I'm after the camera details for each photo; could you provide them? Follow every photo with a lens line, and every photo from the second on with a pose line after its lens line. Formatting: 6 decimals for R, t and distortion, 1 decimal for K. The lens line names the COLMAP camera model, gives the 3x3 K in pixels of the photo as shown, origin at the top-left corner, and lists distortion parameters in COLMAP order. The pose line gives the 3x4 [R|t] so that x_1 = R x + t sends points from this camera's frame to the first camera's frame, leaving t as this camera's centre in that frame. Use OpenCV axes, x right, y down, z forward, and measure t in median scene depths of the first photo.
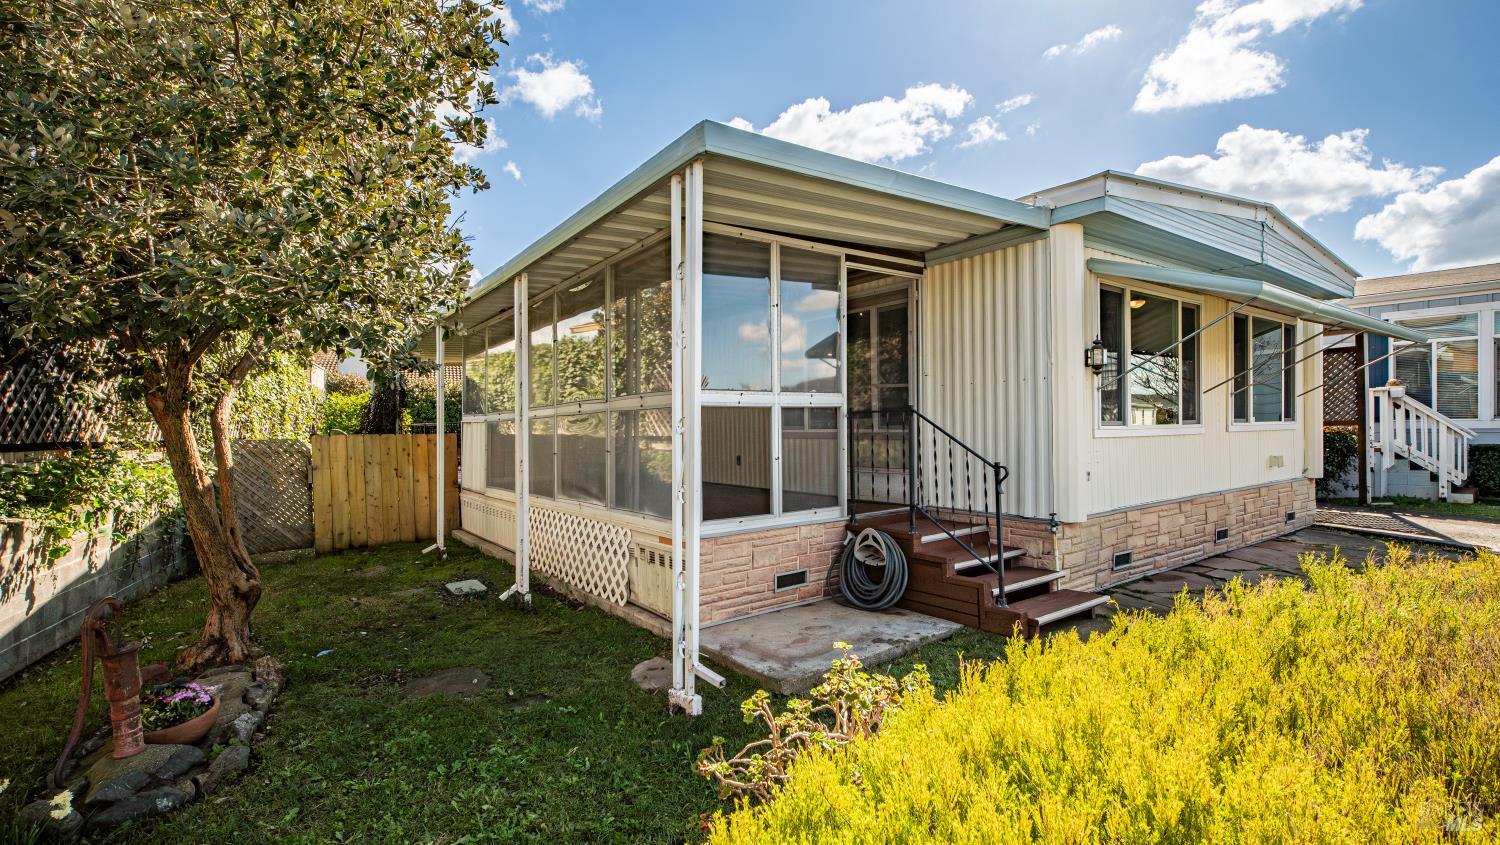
lens RADIAL K [[679.0, 0, 739.4], [0, 679.0, 435.8], [0, 0, 1]] dist [0.008549, -0.004712]
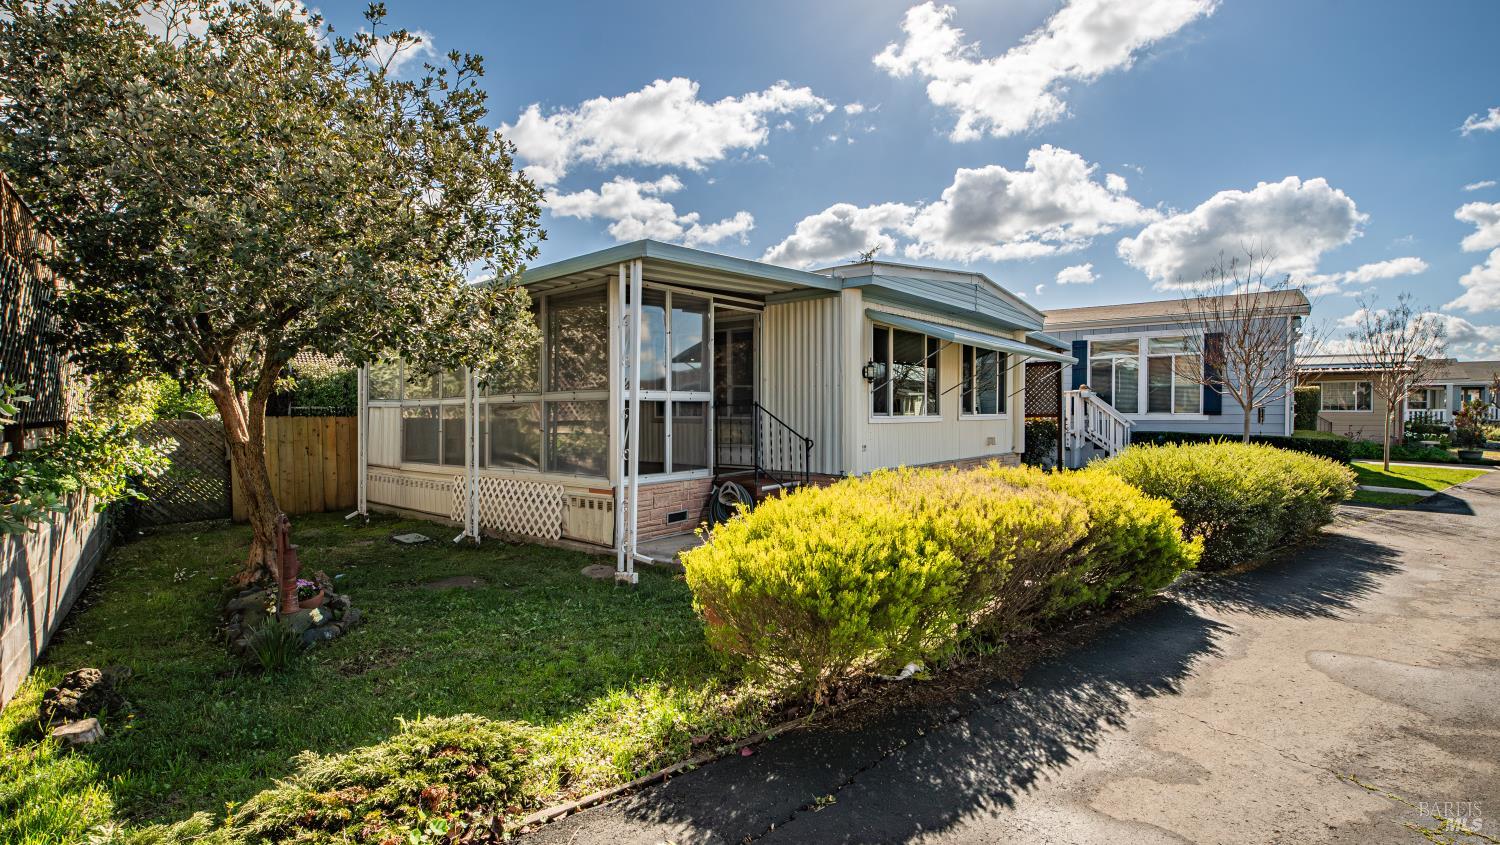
lens RADIAL K [[679.0, 0, 745.8], [0, 679.0, 420.7], [0, 0, 1]] dist [0.008549, -0.004712]
pose [[0.970407, 0.008768, 0.241314, -0.129696], [-0.008325, 0.999961, -0.002855, 0.003538], [-0.241330, 0.000761, 0.970443, -0.449165]]
